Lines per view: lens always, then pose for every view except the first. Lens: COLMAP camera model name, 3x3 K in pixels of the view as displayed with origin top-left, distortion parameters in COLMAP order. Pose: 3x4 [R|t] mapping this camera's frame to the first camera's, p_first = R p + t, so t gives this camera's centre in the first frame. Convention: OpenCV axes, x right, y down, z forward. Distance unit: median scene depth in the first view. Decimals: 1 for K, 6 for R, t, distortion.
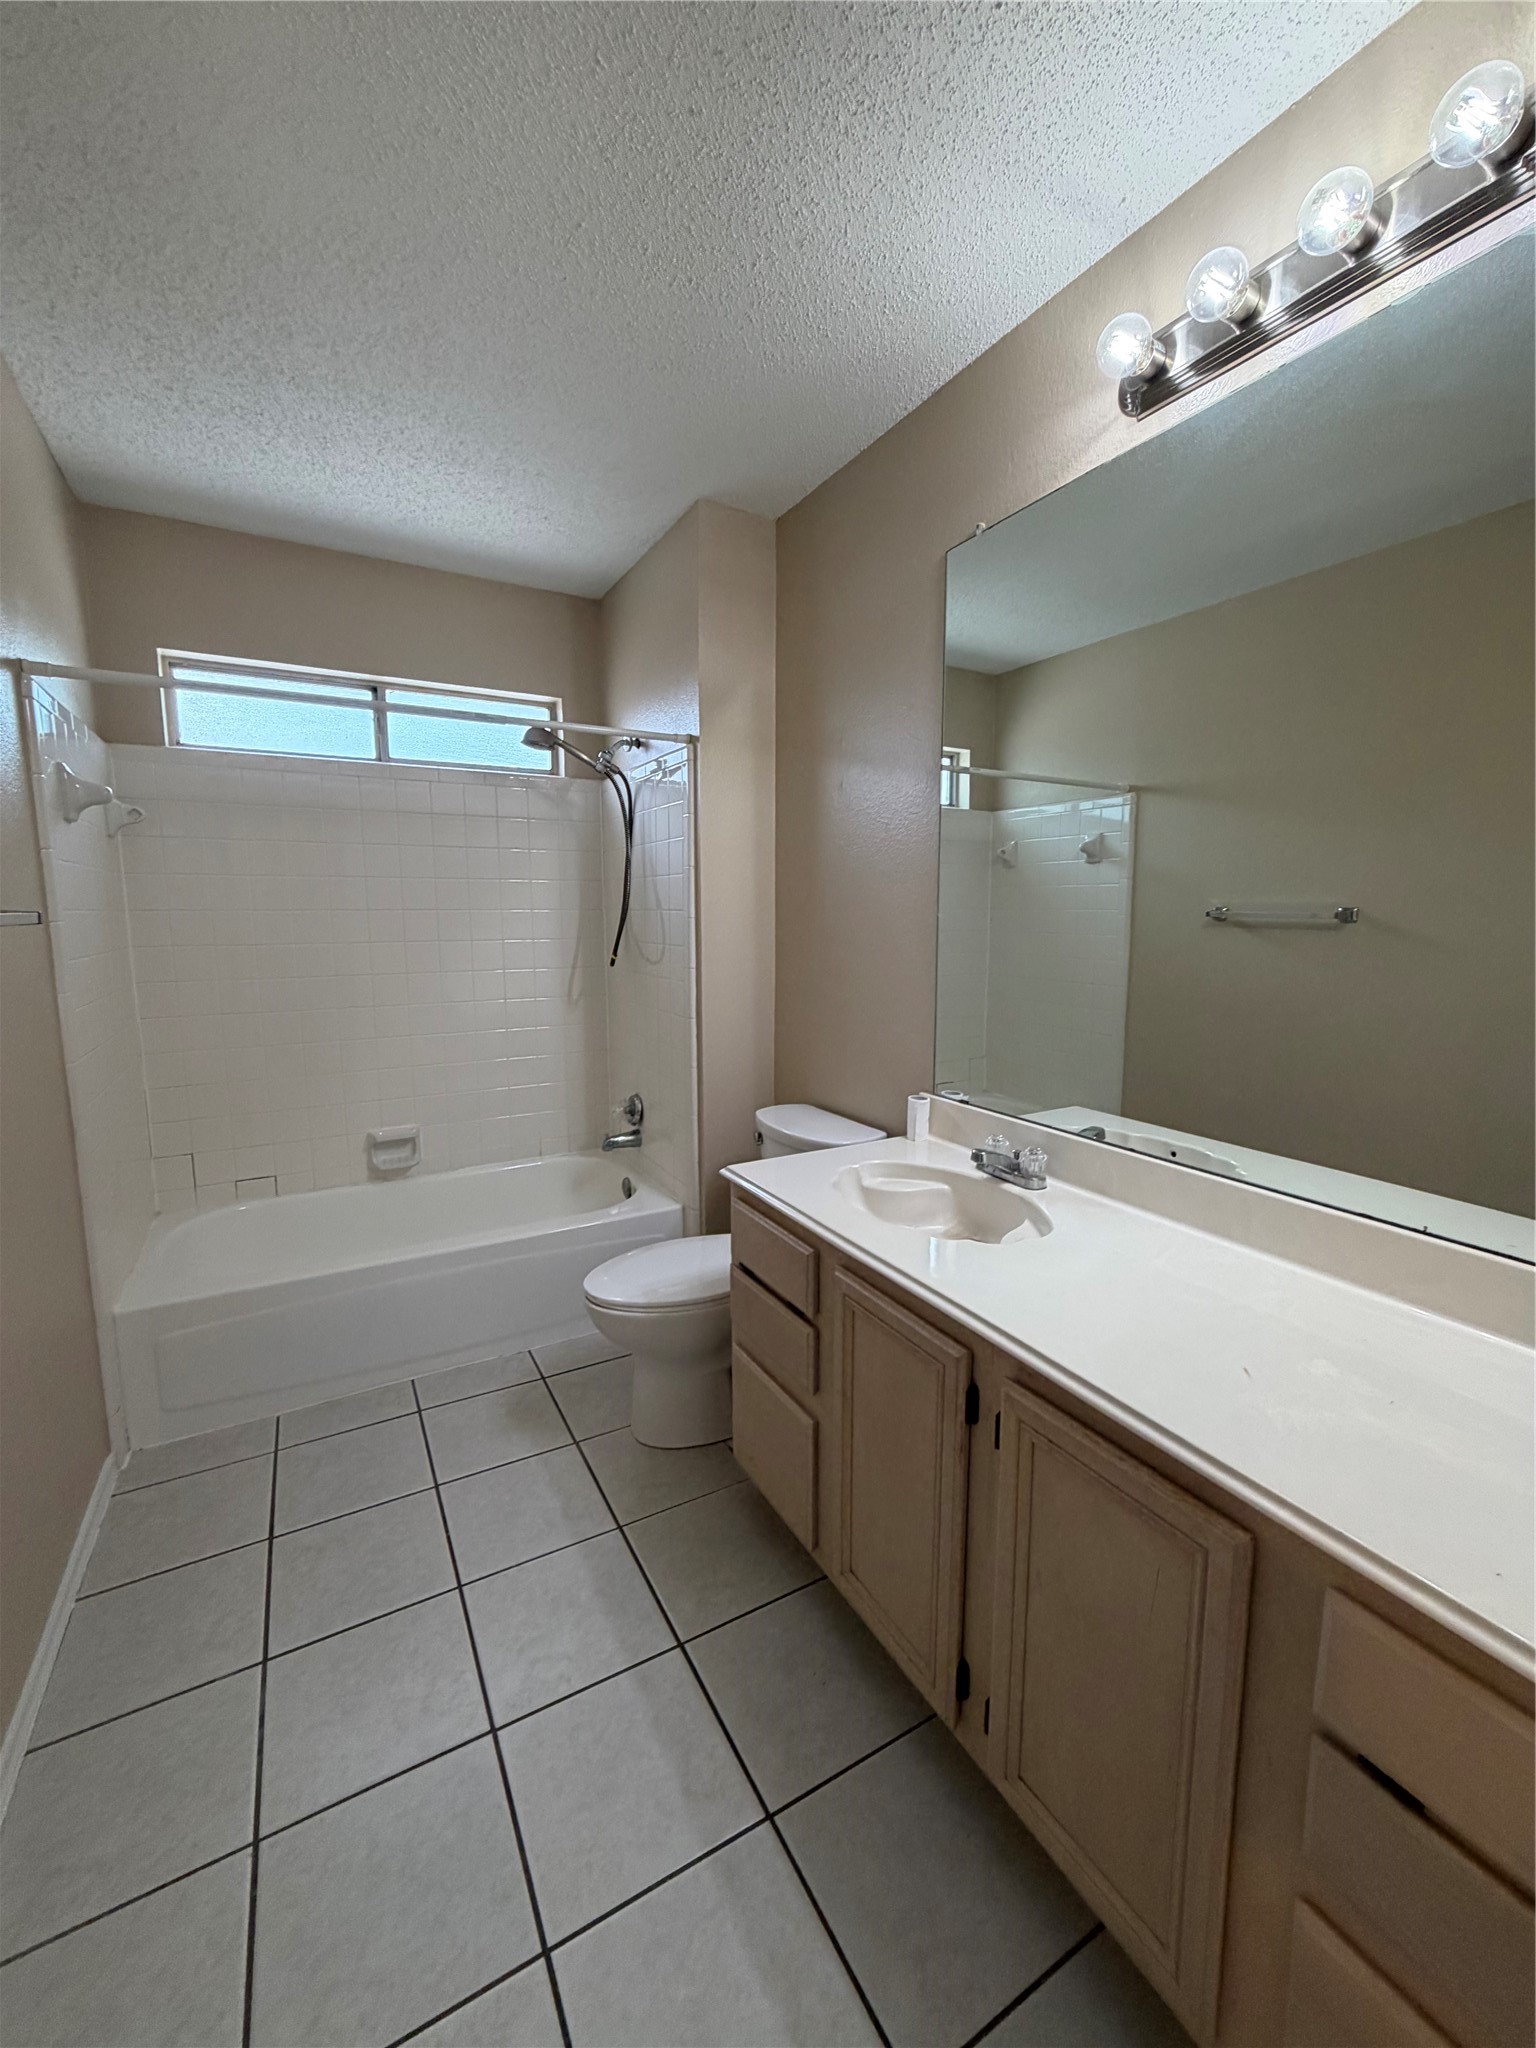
lens RADIAL K [[818.9, 0, 769.6], [0, 818.9, 1019.5], [0, 0, 1]] dist [0.002451, -0.000080]
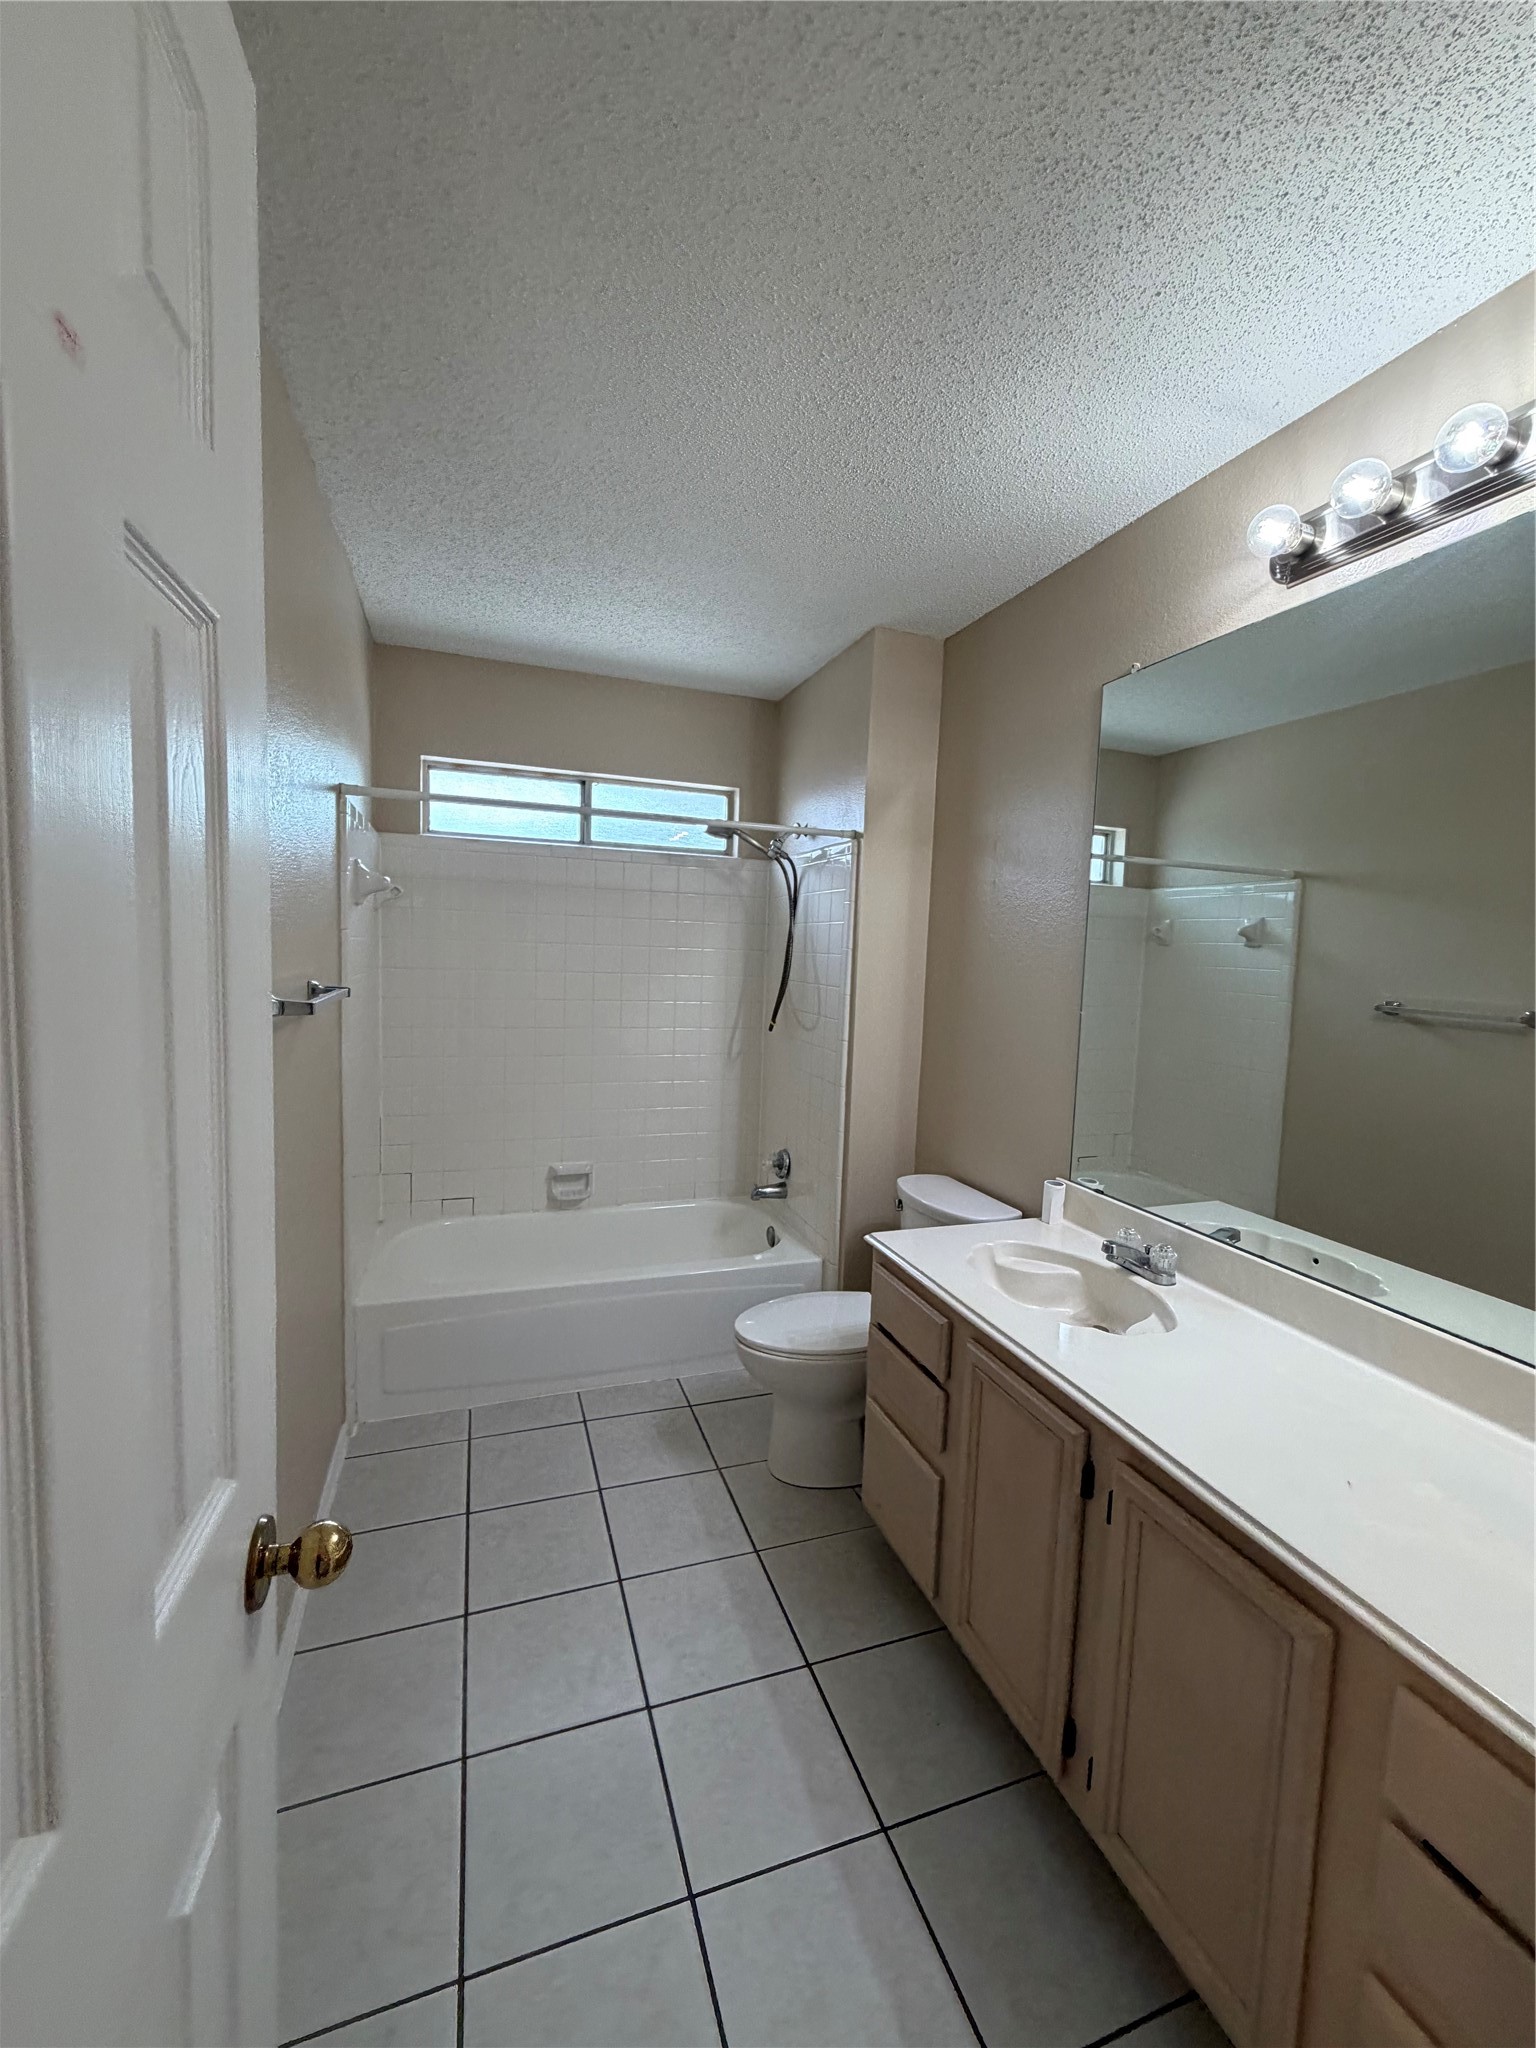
lens RADIAL K [[818.9, 0, 771.4], [0, 818.9, 1021.9], [0, 0, 1]] dist [0.002451, -0.000080]
pose [[0.984549, 0.051275, -0.167433, -0.012394], [-0.059180, 0.997340, -0.042564, -0.046265], [0.164805, 0.051815, 0.984964, -0.117955]]
